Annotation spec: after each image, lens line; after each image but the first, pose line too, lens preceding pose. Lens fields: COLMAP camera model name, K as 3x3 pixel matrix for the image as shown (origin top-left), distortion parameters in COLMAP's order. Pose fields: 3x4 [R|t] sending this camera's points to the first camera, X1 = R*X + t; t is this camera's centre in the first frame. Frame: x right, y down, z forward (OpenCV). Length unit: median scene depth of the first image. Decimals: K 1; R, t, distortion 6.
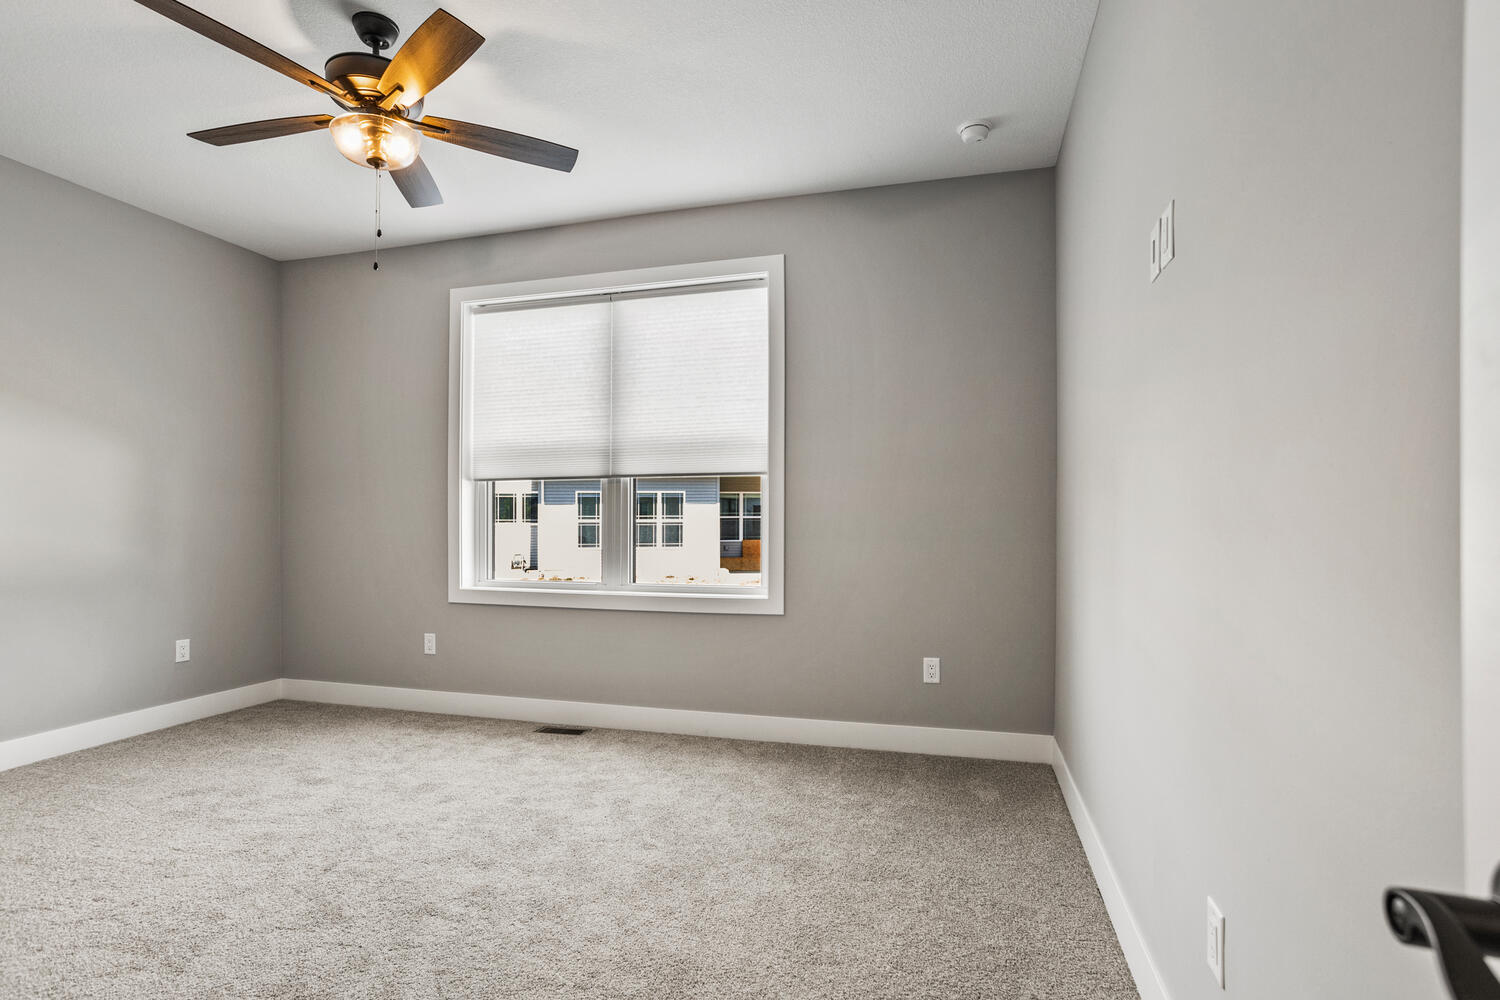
lens RADIAL K [[729.3, 0, 747.6], [0, 729.3, 482.4], [0, 0, 1]] dist [-0.045324, 0.024658]
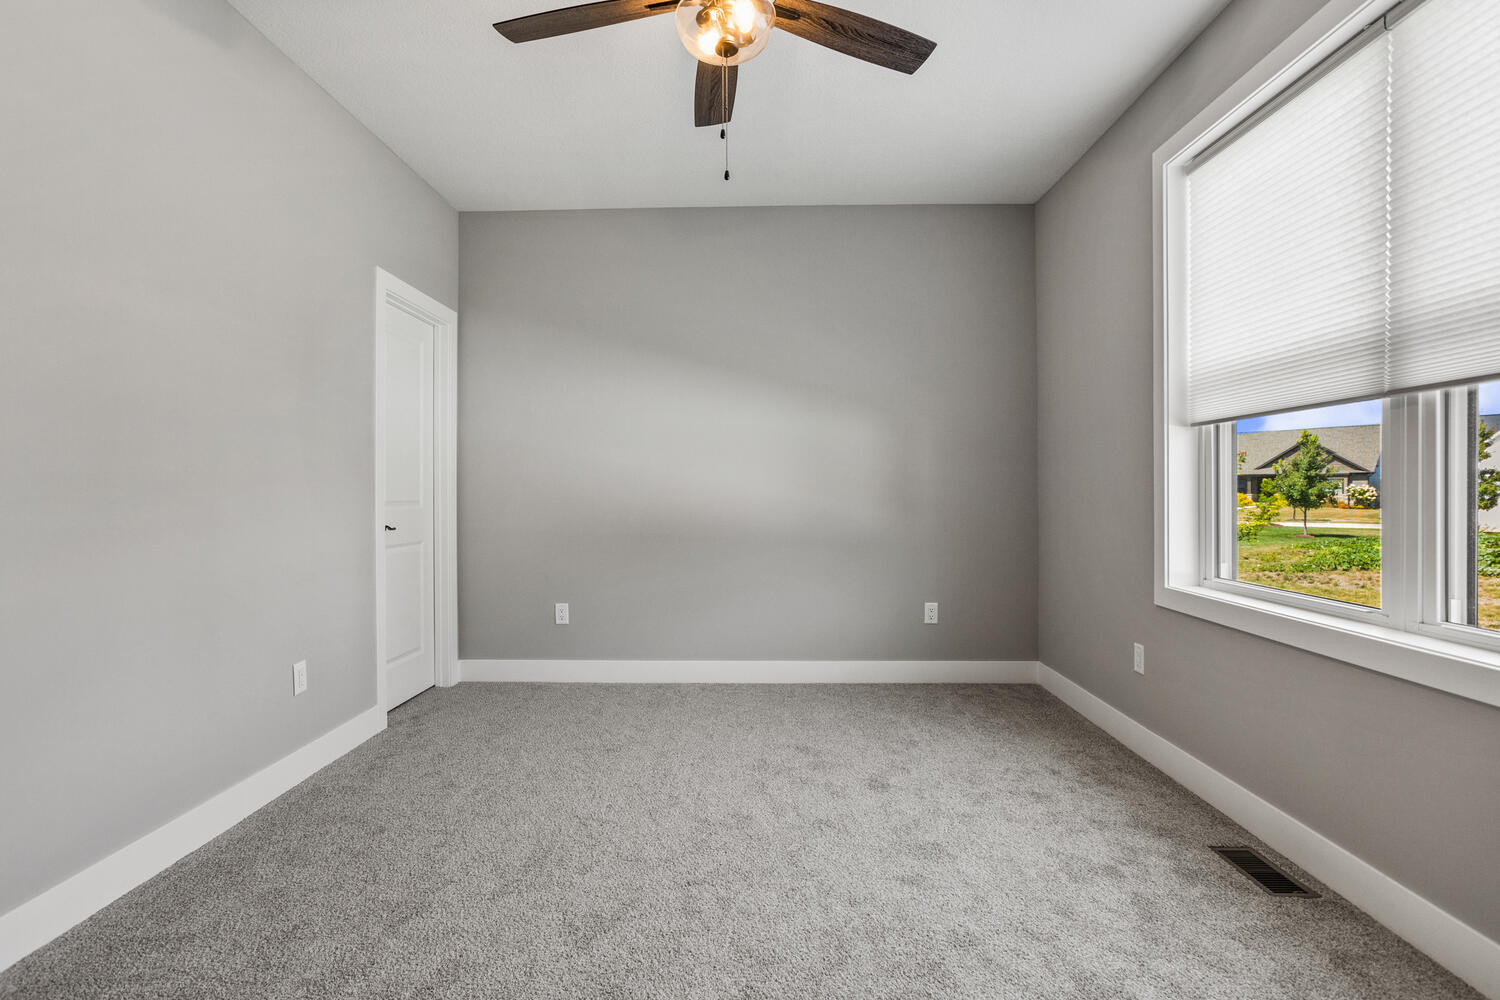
lens RADIAL K [[729.3, 0, 747.6], [0, 729.3, 482.4], [0, 0, 1]] dist [-0.045324, 0.024658]
pose [[0.251162, -0.009527, -0.967898, 0.178494], [0.057538, 0.998330, 0.005104, 0.026228], [0.966233, -0.056973, 0.251291, 0.520542]]
